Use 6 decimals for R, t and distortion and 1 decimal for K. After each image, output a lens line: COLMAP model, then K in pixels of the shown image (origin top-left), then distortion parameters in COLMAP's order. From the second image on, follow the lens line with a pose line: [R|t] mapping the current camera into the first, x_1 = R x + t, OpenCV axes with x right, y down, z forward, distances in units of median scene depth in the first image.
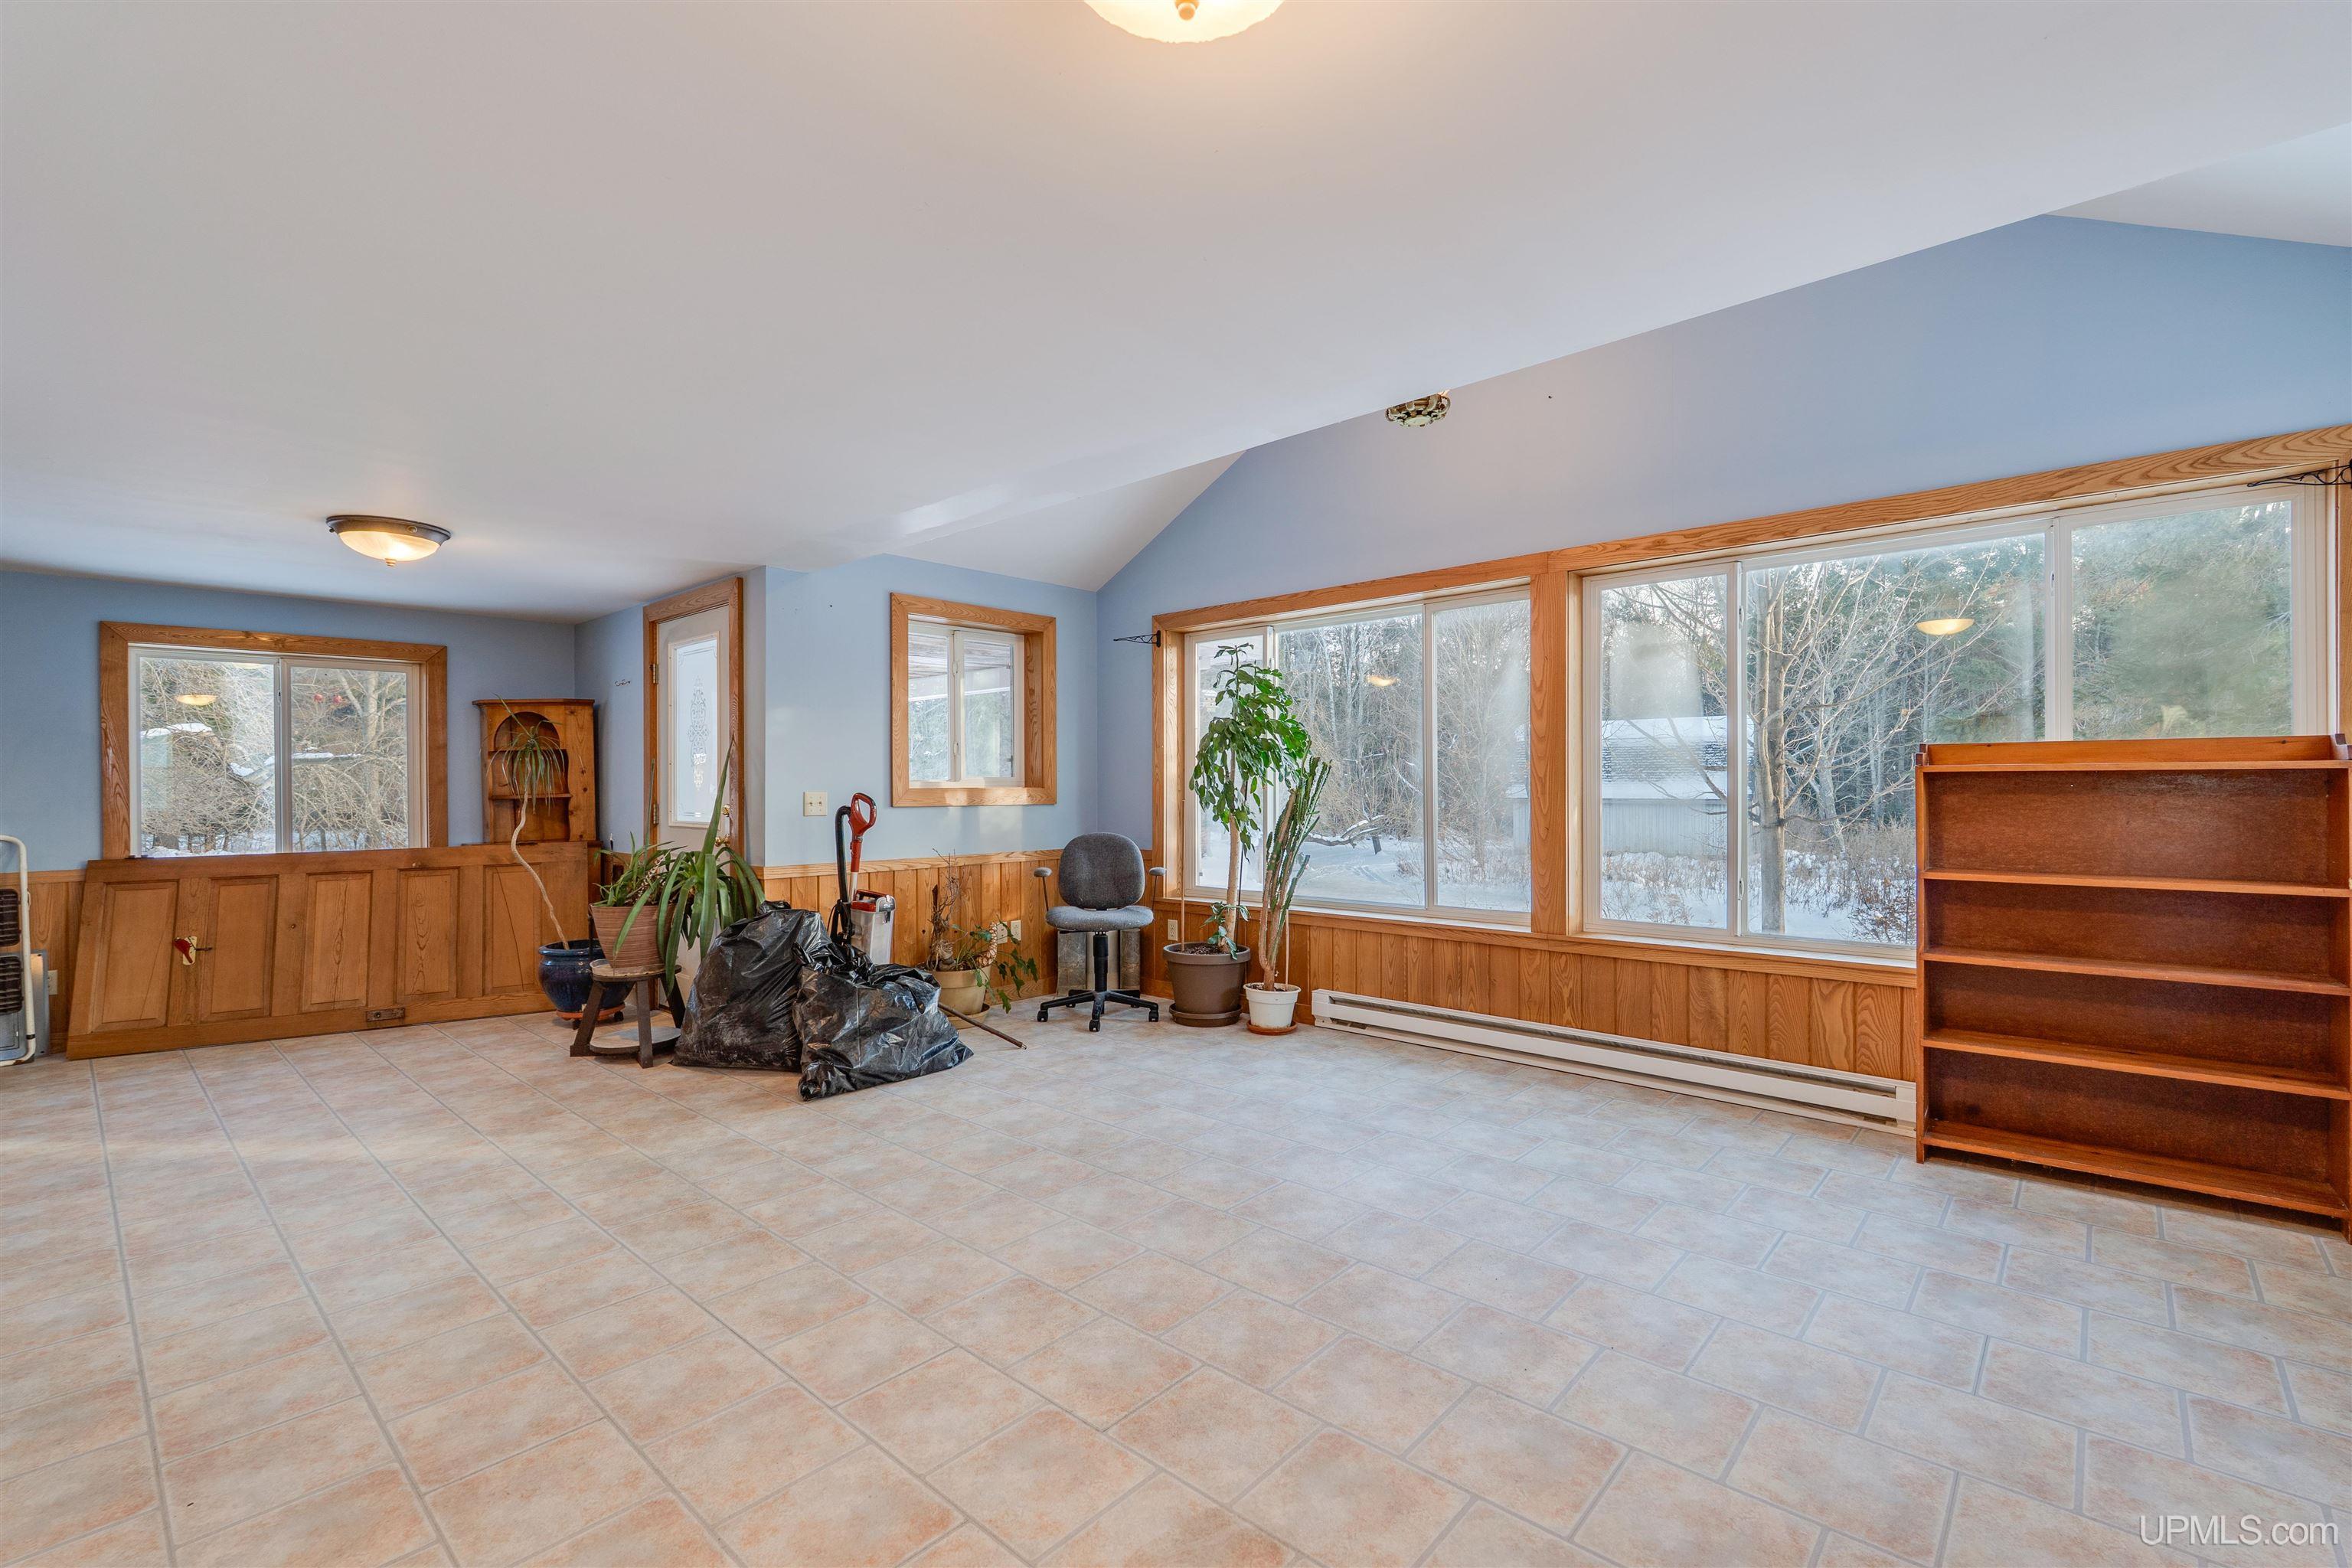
lens RADIAL K [[1026.6, 0, 1178.6], [0, 1026.6, 787.0], [0, 0, 1]] dist [-0.005435, -0.000473]
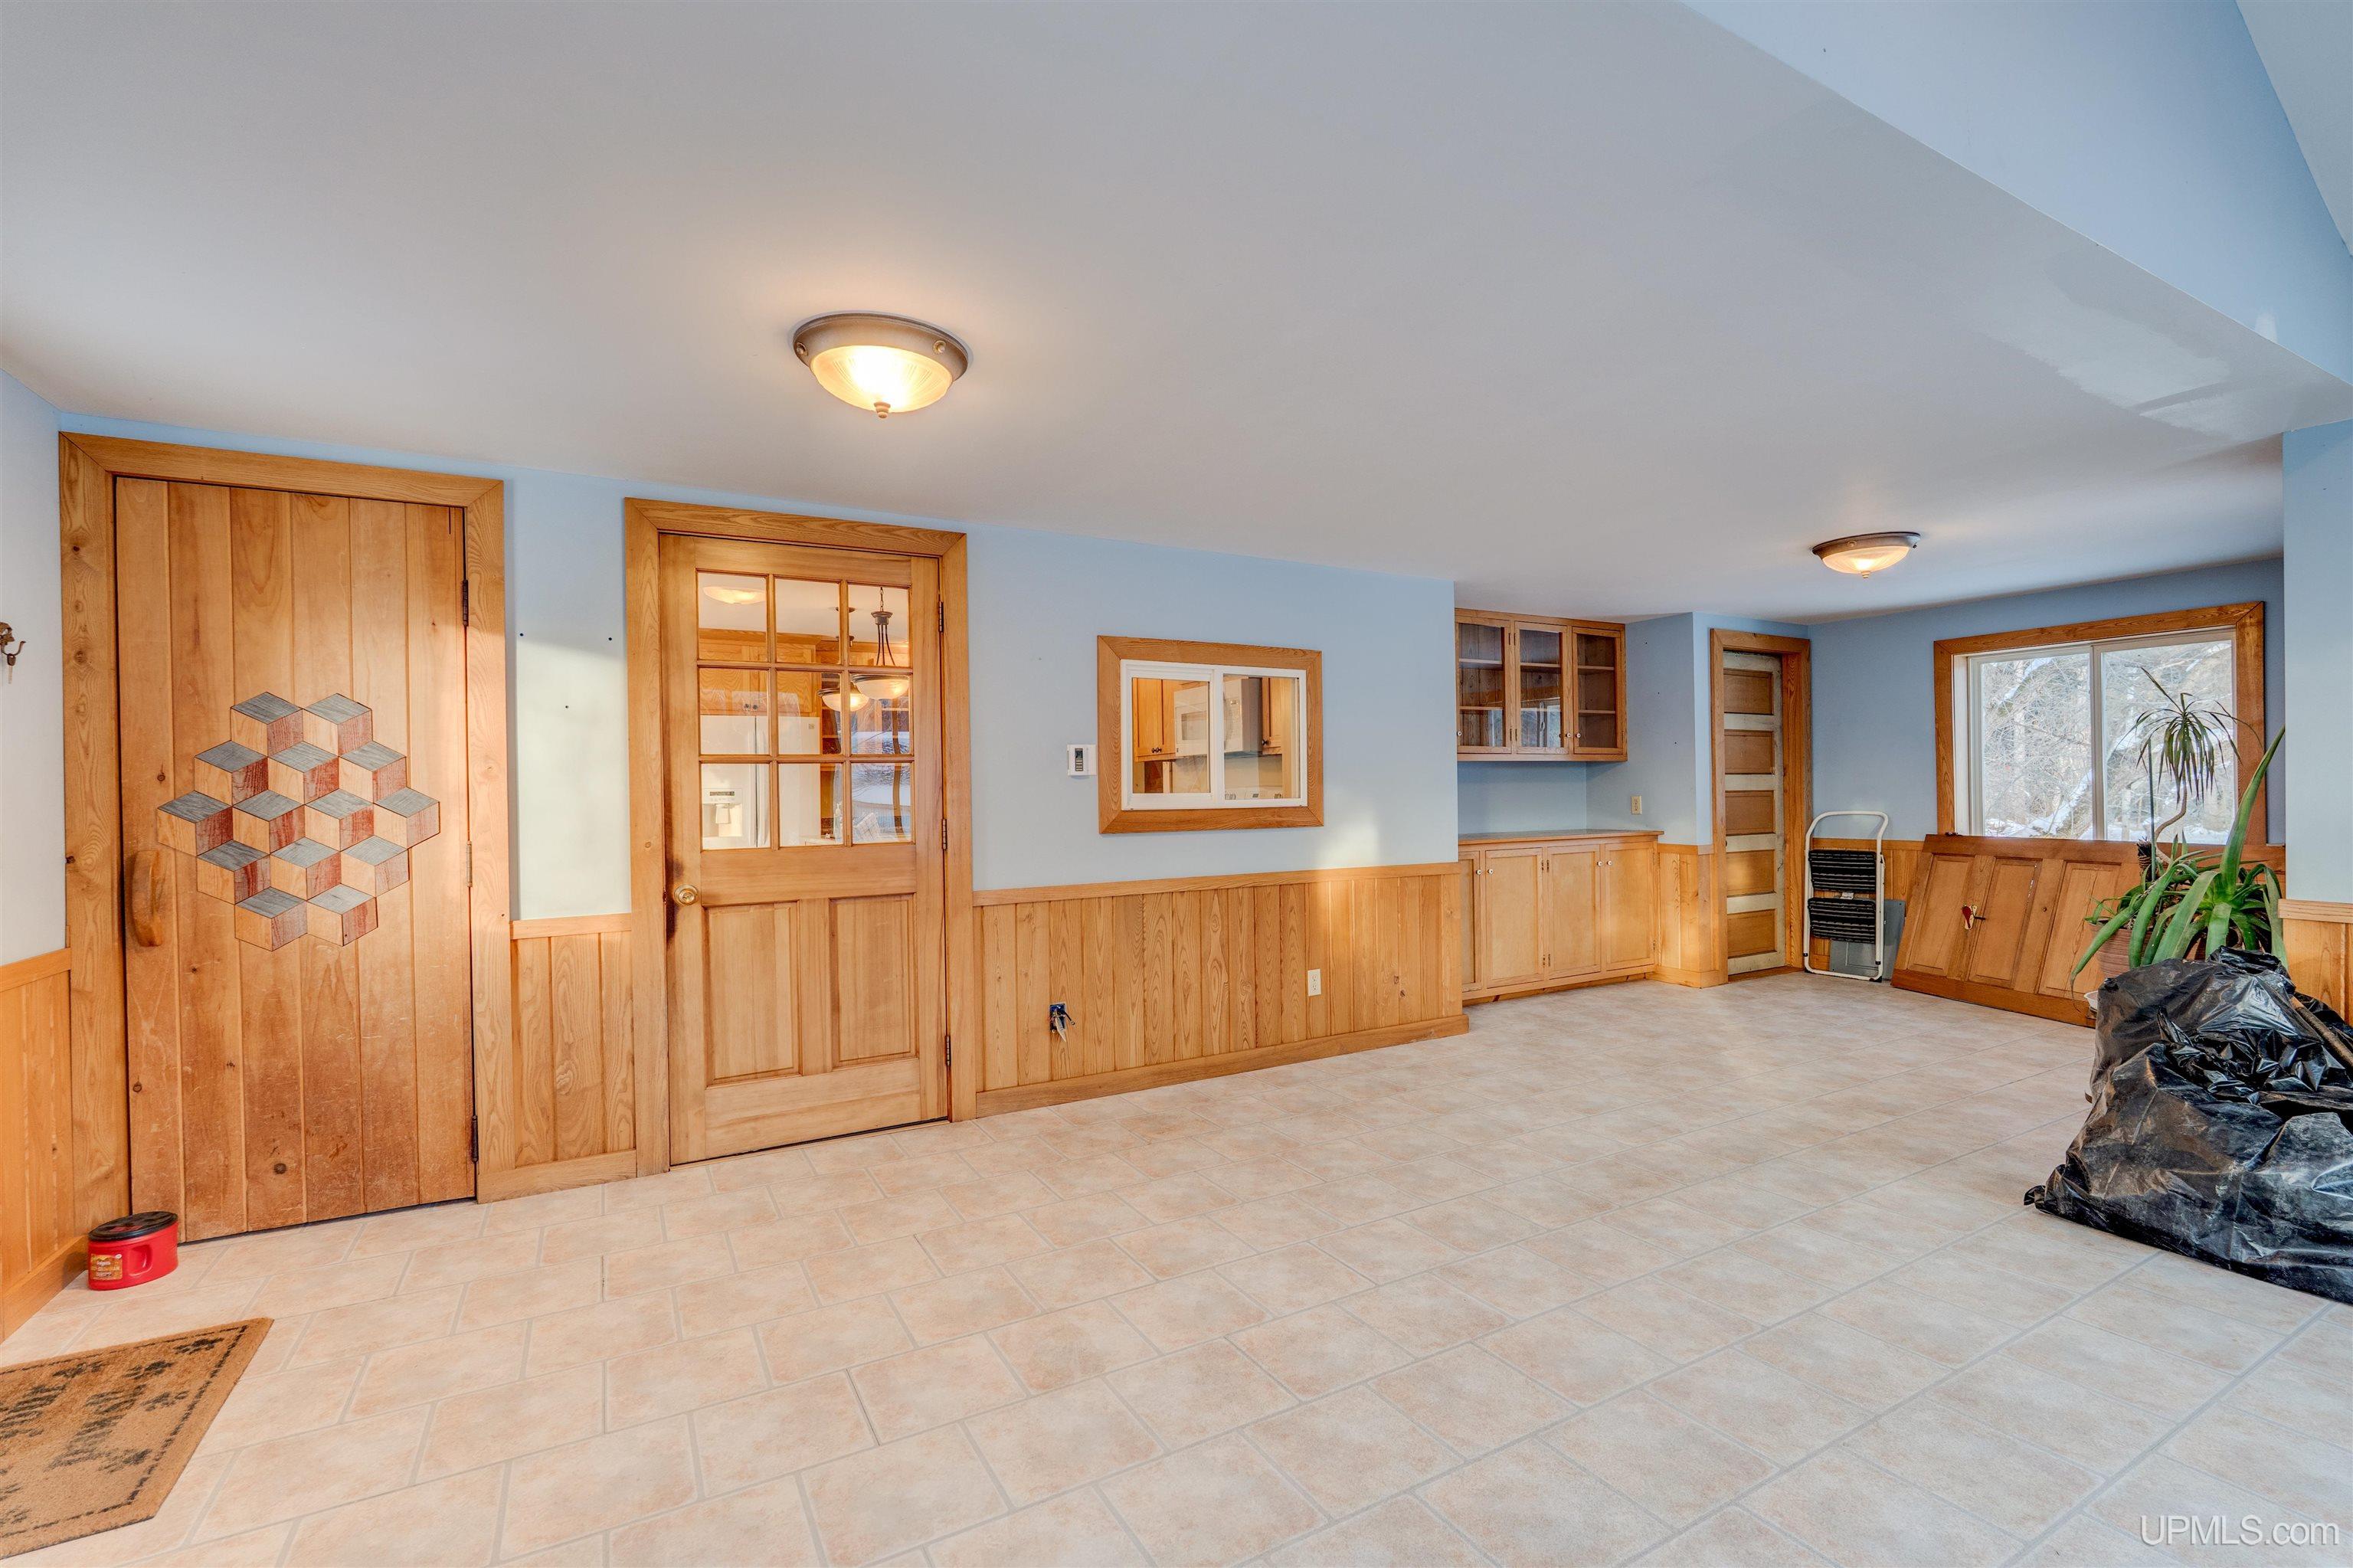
lens RADIAL K [[1043.2, 0, 1180.3], [0, 1043.2, 786.3], [0, 0, 1]] dist [0.000517, 0.000018]
pose [[-0.317744, 0.009194, -0.948132, 0.681260], [0.013772, 0.999892, 0.005080, -0.009511], [0.948076, -0.011444, -0.317837, 0.845789]]
